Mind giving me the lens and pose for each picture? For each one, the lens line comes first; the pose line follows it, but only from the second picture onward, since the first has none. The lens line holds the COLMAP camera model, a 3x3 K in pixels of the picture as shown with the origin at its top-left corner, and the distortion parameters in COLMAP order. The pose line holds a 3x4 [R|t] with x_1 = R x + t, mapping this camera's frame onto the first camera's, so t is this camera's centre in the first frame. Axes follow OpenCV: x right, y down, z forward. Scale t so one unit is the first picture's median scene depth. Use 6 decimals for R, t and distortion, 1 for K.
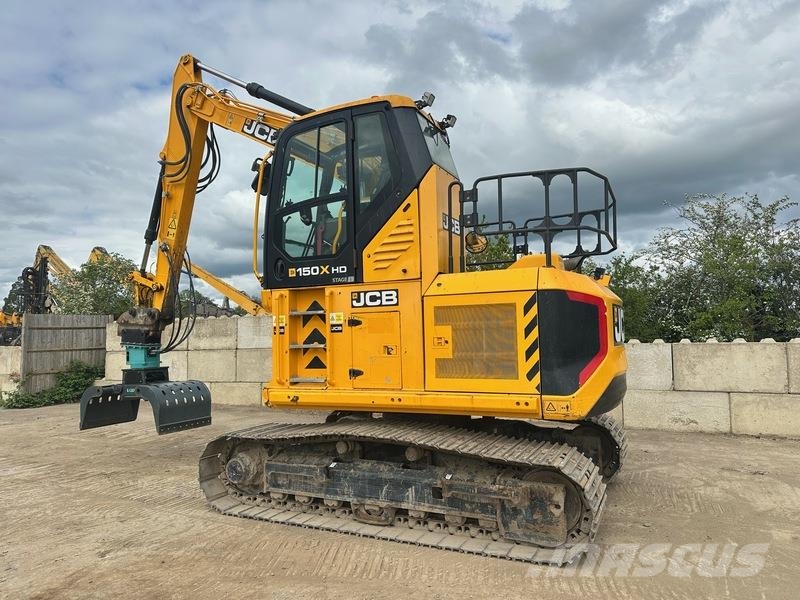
lens RADIAL K [[554.0, 0, 401.8], [0, 554.0, 299.3], [0, 0, 1]] dist [0.128659, -0.200656]
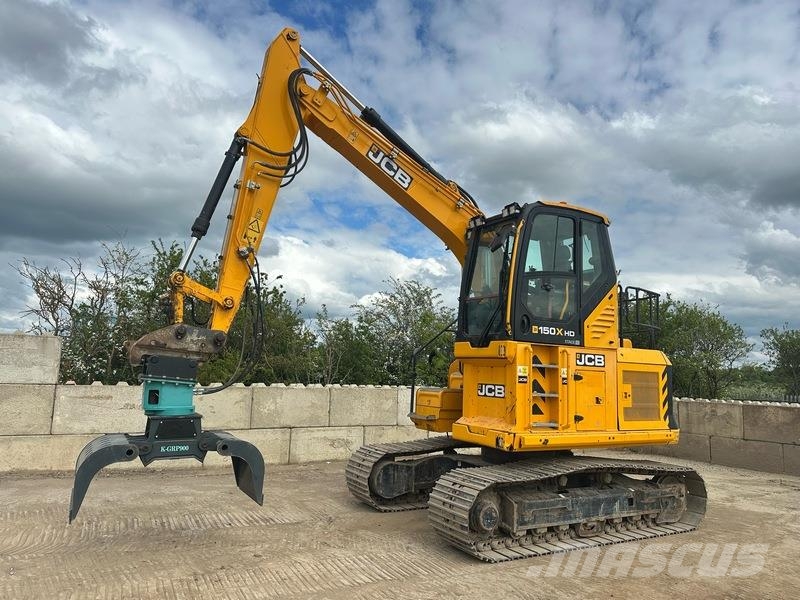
lens RADIAL K [[557.0, 0, 400.6], [0, 557.0, 299.0], [0, 0, 1]] dist [0.017170, -0.004404]
pose [[0.562346, 0.157035, 0.811854, -1.377362], [-0.099117, 0.987524, -0.122359, 0.061360], [-0.820940, -0.011660, 0.570895, 0.615742]]
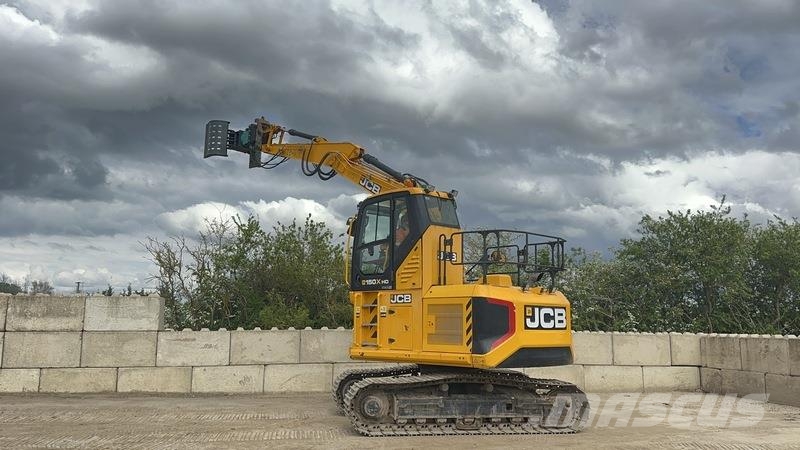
lens RADIAL K [[674.3, 0, 403.6], [0, 674.3, 225.1], [0, 0, 1]] dist [0.137253, -0.235595]
pose [[0.797762, 0.116808, 0.591551, -1.487787], [-0.064355, 0.991947, -0.109082, 0.015421], [-0.599529, 0.048952, 0.798855, -0.573839]]
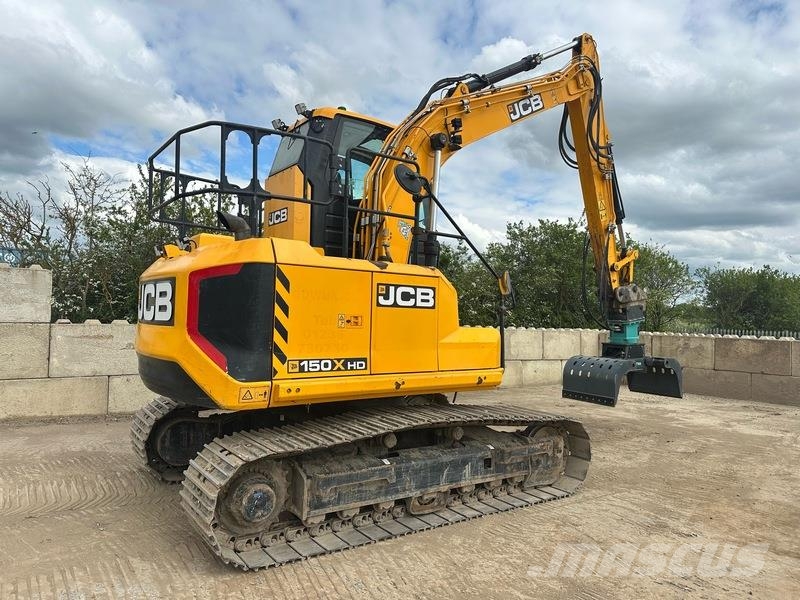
lens RADIAL K [[554.0, 0, 401.8], [0, 554.0, 299.3], [0, 0, 1]] dist [0.128659, -0.200656]
pose [[0.486537, 0.064746, 0.871257, -0.900471], [-0.094287, 0.995317, -0.021313, 0.061648], [-0.868557, -0.071779, 0.490364, 0.580563]]
